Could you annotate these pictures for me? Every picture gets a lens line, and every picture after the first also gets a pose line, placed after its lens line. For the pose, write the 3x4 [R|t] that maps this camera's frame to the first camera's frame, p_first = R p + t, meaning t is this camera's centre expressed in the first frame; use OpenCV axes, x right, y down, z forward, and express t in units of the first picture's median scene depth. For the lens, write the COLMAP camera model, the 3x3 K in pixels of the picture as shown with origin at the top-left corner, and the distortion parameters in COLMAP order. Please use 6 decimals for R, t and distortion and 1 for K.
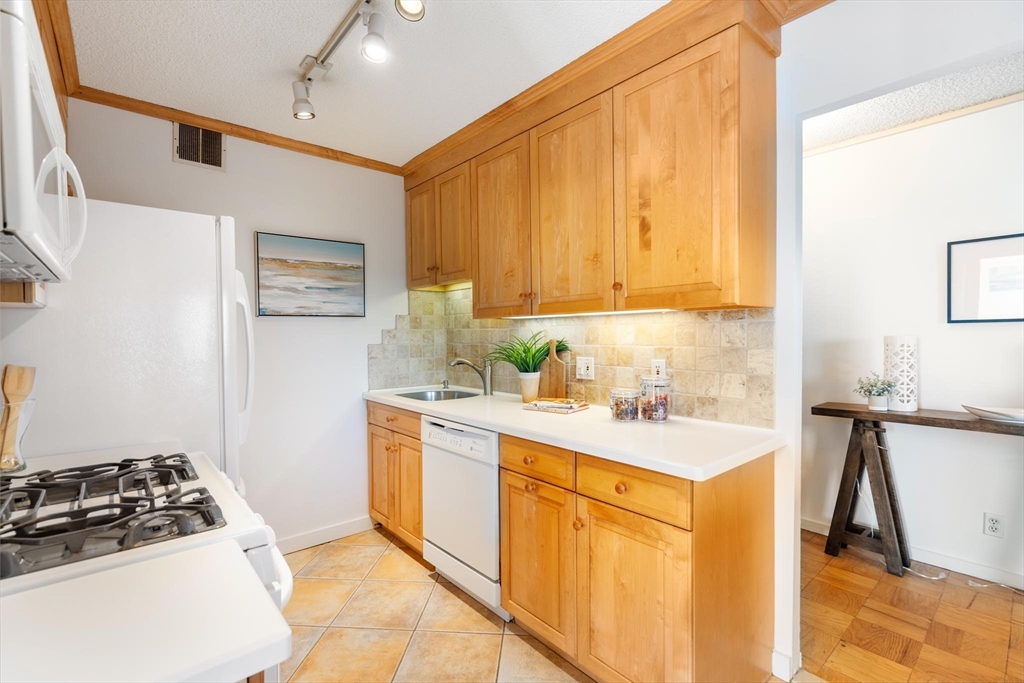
lens RADIAL K [[460.7, 0, 506.6], [0, 460.7, 341.6], [0, 0, 1]] dist [-0.003612, 0.000583]
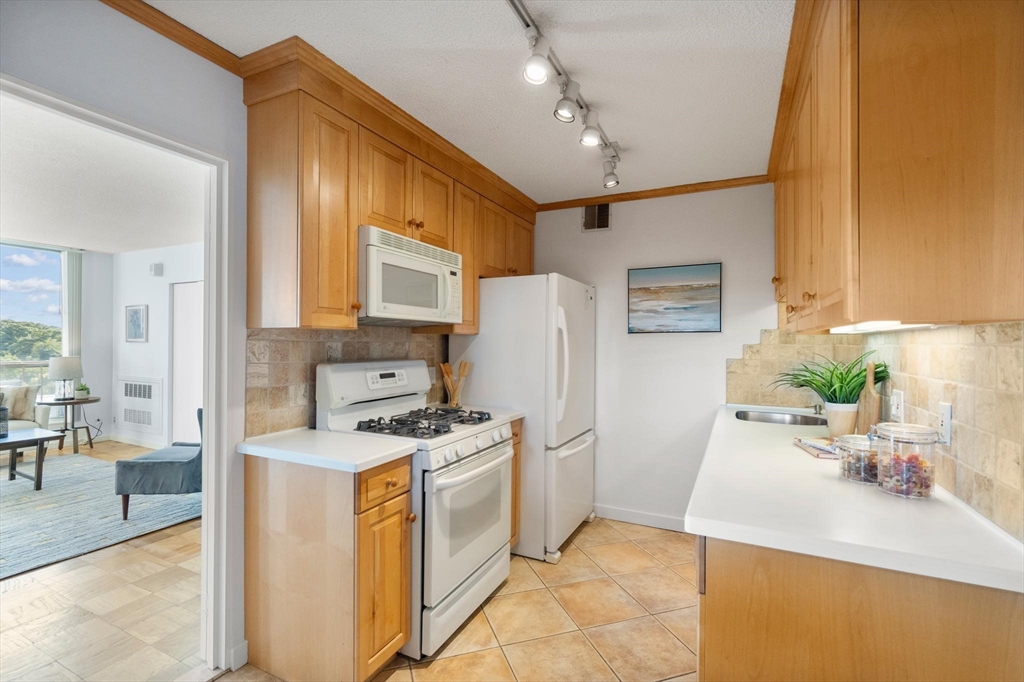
lens RADIAL K [[460.7, 0, 506.6], [0, 460.7, 341.1], [0, 0, 1]] dist [-0.003612, 0.000583]
pose [[0.393652, 0.007203, -0.919231, 0.523676], [-0.023807, 0.999714, -0.002362, -0.022315], [0.918951, 0.022813, 0.393711, 0.165006]]
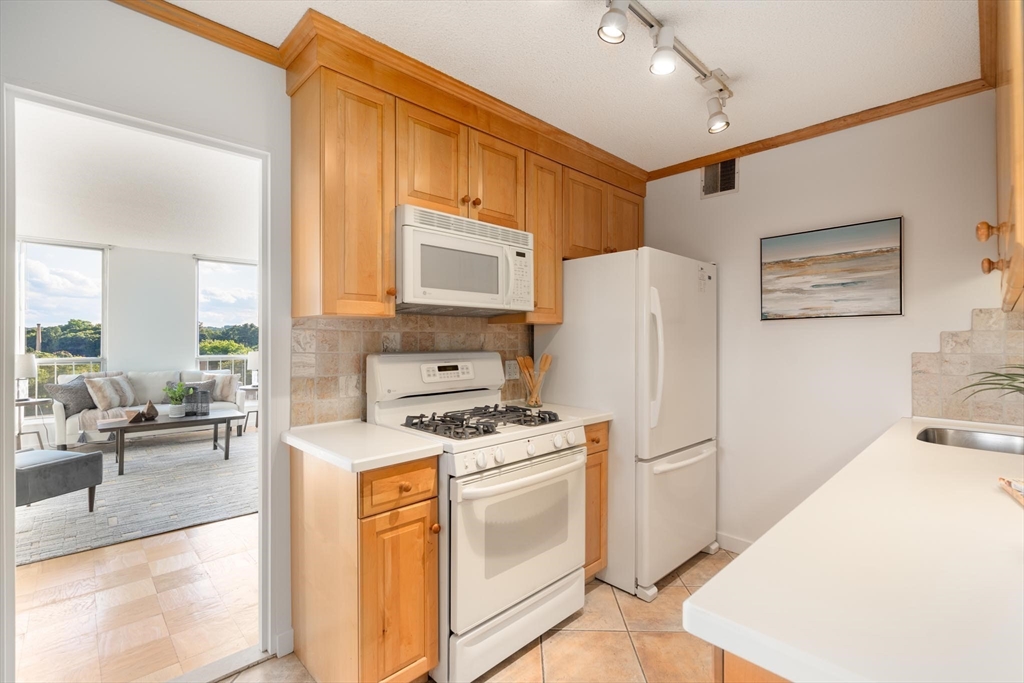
lens RADIAL K [[462.7, 0, 505.3], [0, 462.7, 338.8], [0, 0, 1]] dist [-0.001745, 0.000321]
pose [[0.062959, 0.005468, -0.998001, 0.448664], [-0.015767, 0.999866, 0.004483, -0.010077], [0.997892, 0.015453, 0.063037, 0.362617]]
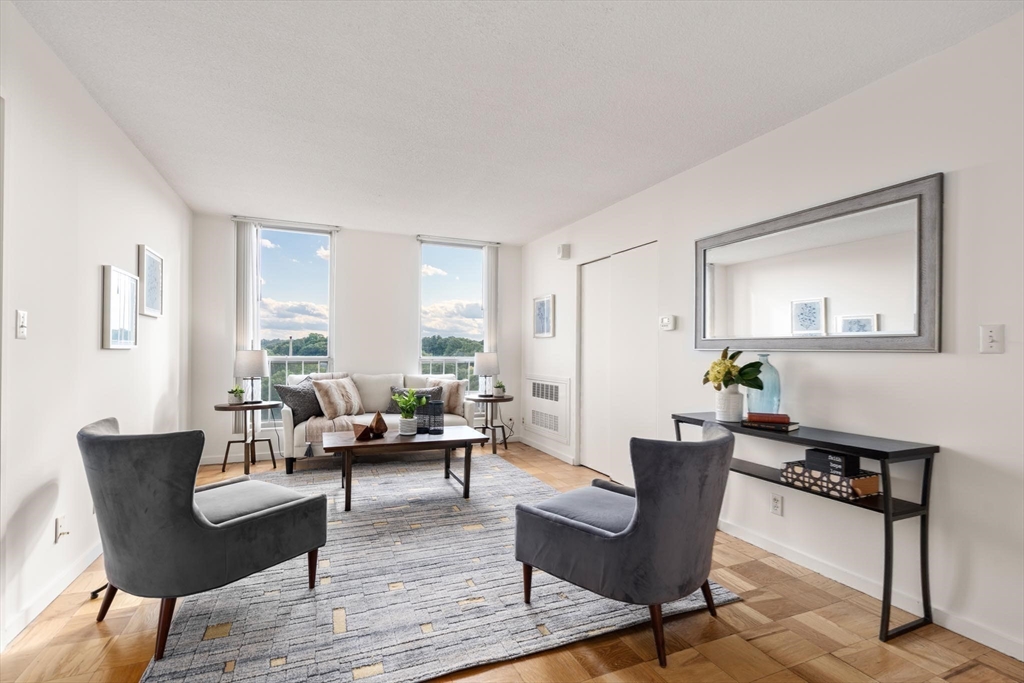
lens RADIAL K [[486.3, 0, 509.2], [0, 486.3, 348.4], [0, 0, 1]] dist [-0.000874, 0.000081]
pose [[-0.298137, 0.003920, -0.954515, -0.219244], [-0.018649, 0.999777, 0.009930, 0.056943], [0.954341, 0.020761, -0.297997, -0.140359]]
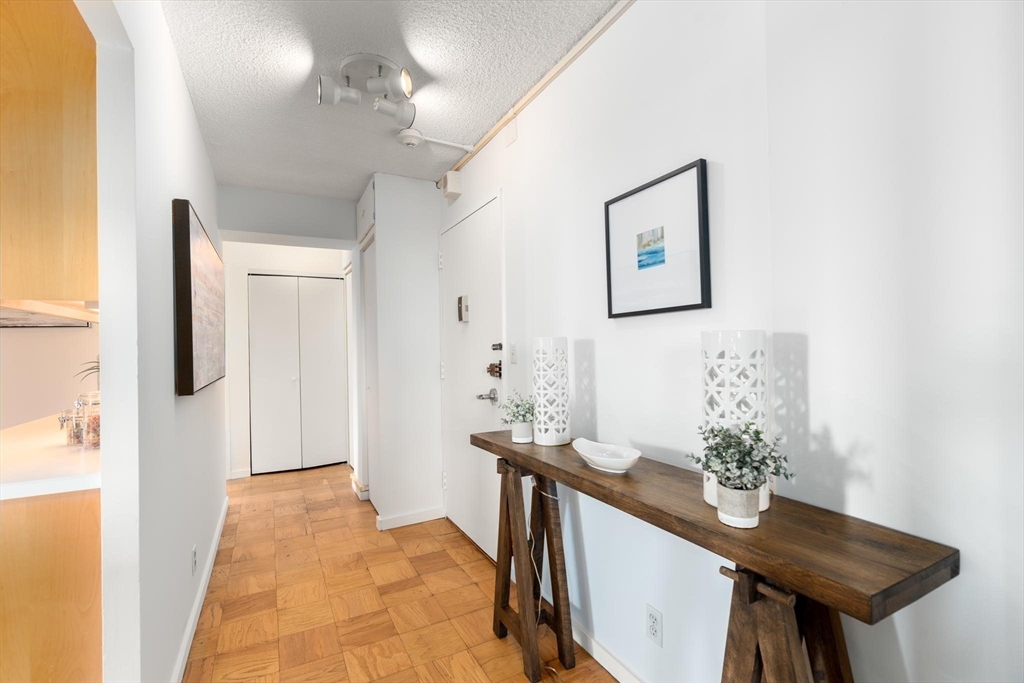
lens RADIAL K [[462.7, 0, 505.3], [0, 462.7, 338.8], [0, 0, 1]] dist [-0.001745, 0.000321]
pose [[0.979479, -0.014973, -0.200989, 0.845920], [0.008830, 0.999467, -0.031423, 0.009776], [0.201353, 0.029004, 0.979089, 0.257613]]
